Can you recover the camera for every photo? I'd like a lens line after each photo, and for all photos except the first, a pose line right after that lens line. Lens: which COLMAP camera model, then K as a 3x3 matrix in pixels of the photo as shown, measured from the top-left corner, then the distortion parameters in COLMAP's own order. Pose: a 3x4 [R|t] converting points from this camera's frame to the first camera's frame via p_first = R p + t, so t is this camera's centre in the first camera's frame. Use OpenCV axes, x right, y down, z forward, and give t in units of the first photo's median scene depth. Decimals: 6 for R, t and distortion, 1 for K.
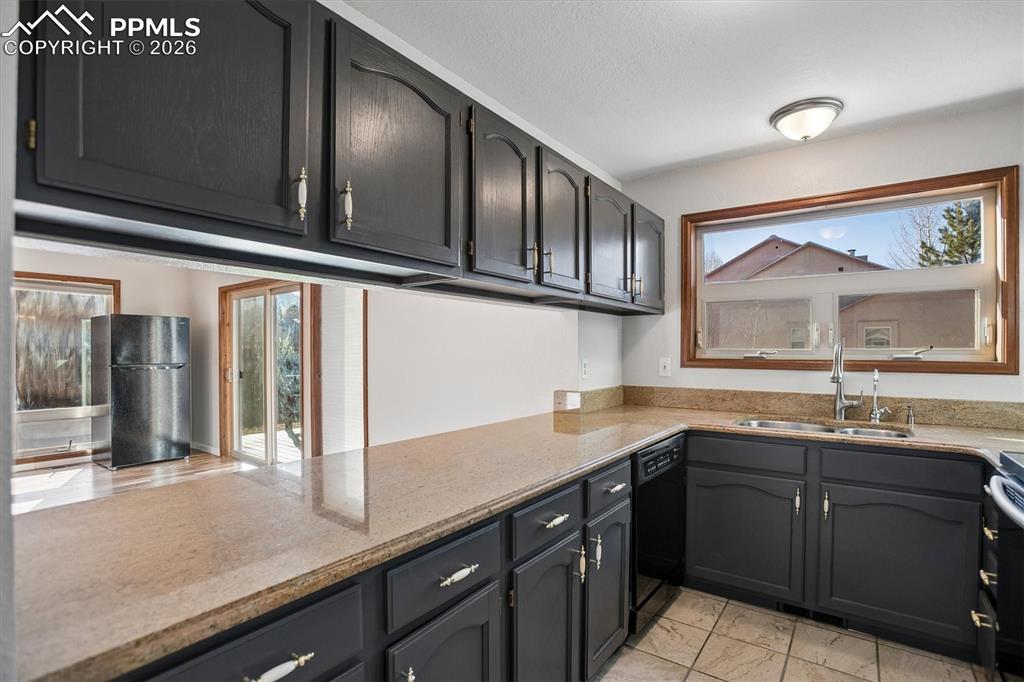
lens RADIAL K [[488.5, 0, 519.8], [0, 488.5, 351.3], [0, 0, 1]] dist [-0.059708, 0.025273]
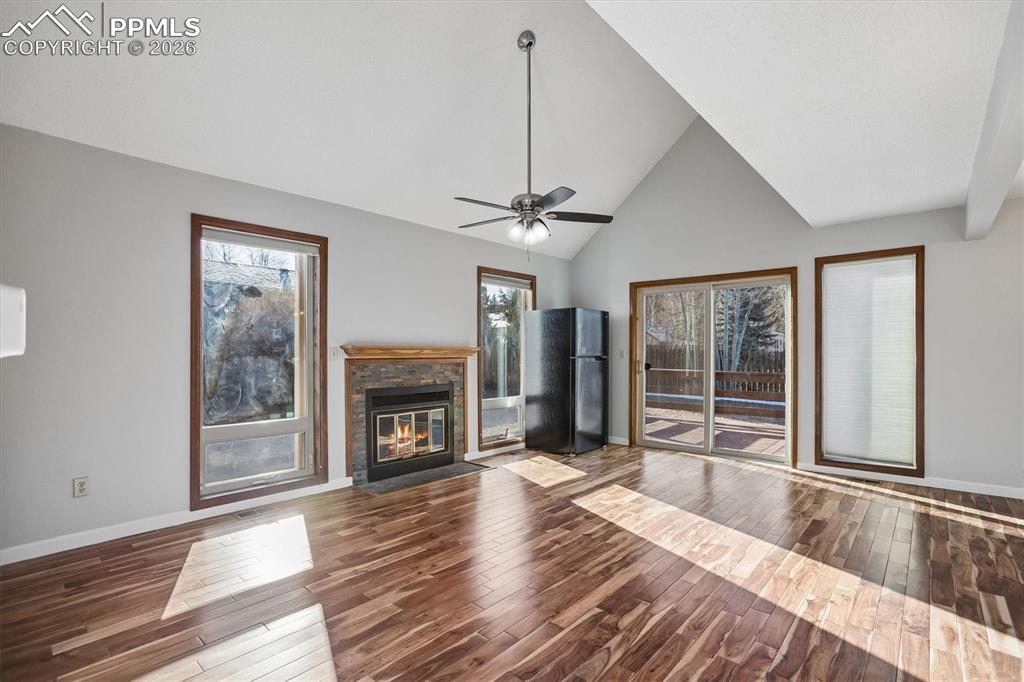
lens RADIAL K [[488.5, 0, 519.8], [0, 488.5, 351.3], [0, 0, 1]] dist [-0.059708, 0.025273]
pose [[0.996165, 0.003041, -0.087447, -0.819741], [-0.003051, 0.999995, 0.000020, 0.016774], [0.087446, 0.000247, 0.996169, -0.076568]]
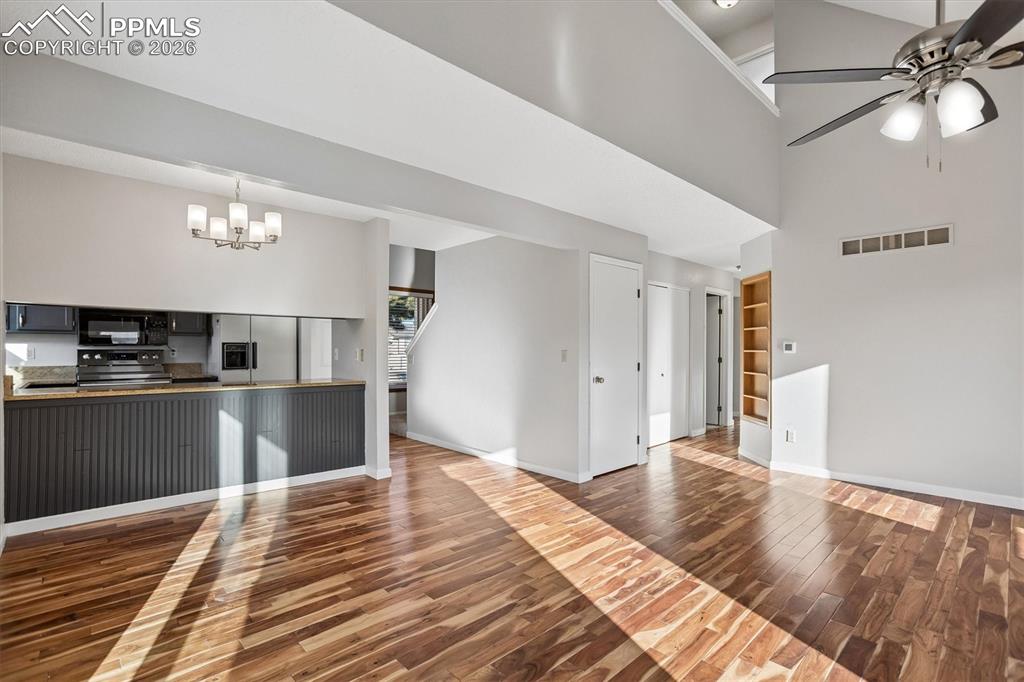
lens RADIAL K [[475.5, 0, 515.5], [0, 475.5, 341.9], [0, 0, 1]] dist [-0.057545, 0.023247]
pose [[-0.982010, 0.003977, 0.188788, -0.640744], [0.000684, 0.999846, -0.017509, 0.013485], [-0.188829, -0.017065, -0.981862, 0.979776]]
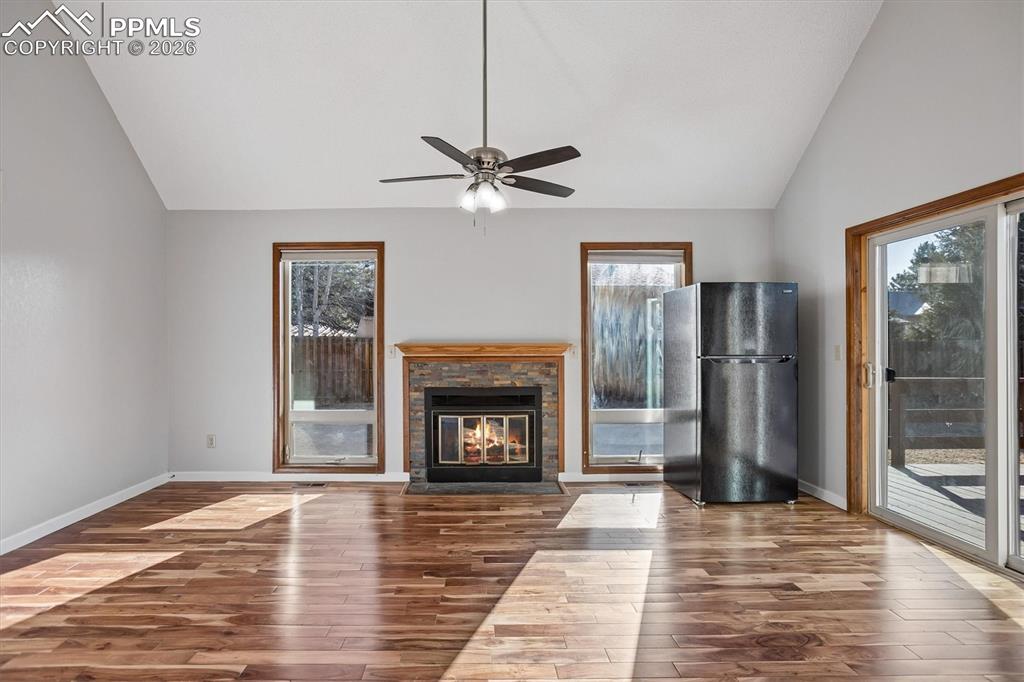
lens RADIAL K [[521.9, 0, 471.5], [0, 521.9, 347.8], [0, 0, 1]] dist [-0.075378, 0.049863]
pose [[0.585017, -0.000725, -0.811021, -0.410146], [0.002616, 0.999996, 0.000994, 0.014633], [0.811017, -0.002703, 0.585016, 0.260320]]
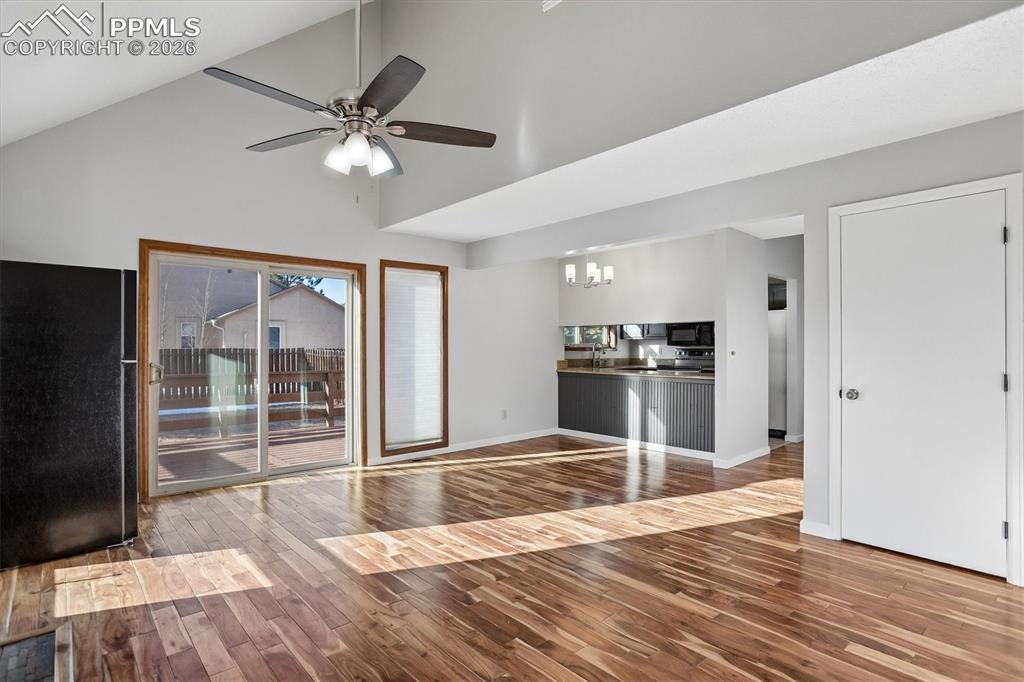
lens RADIAL K [[515.7, 0, 527.7], [0, 515.7, 346.4], [0, 0, 1]] dist [-0.064119, 0.031620]
pose [[0.180407, 0.004752, 0.983581, -1.267587], [-0.003033, 0.999986, -0.004275, 0.013869], [-0.983587, -0.002211, 0.180419, 0.389539]]
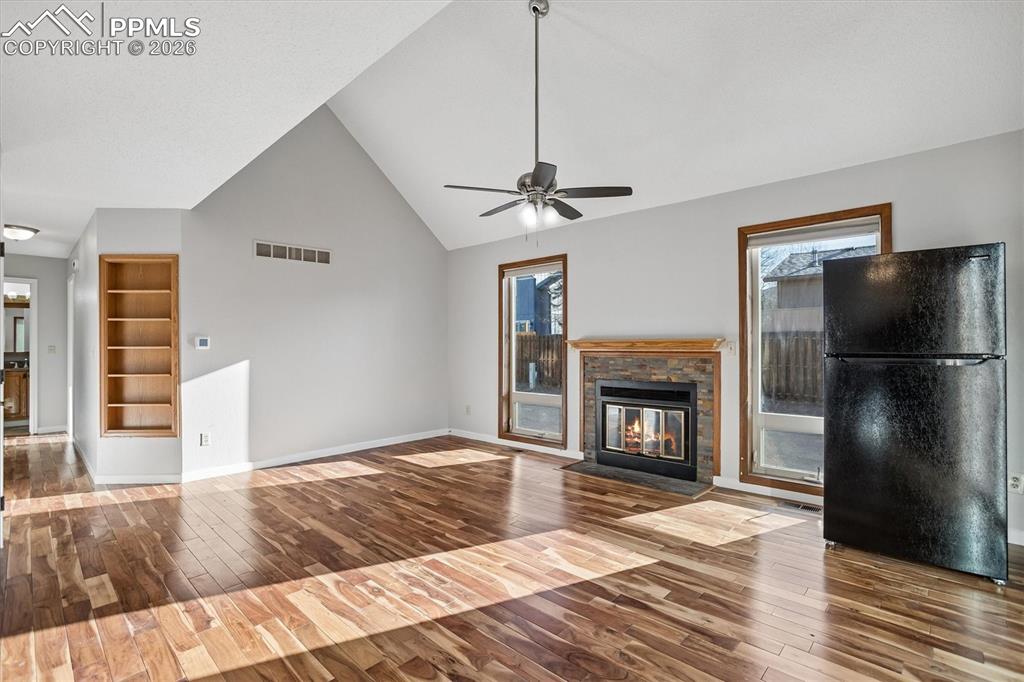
lens RADIAL K [[475.5, 0, 515.5], [0, 475.5, 341.9], [0, 0, 1]] dist [-0.057545, 0.023247]
pose [[-0.126823, -0.002311, -0.991923, -0.259094], [0.007728, 0.999965, -0.003318, 0.013836], [0.991895, -0.008087, -0.126800, 0.659115]]
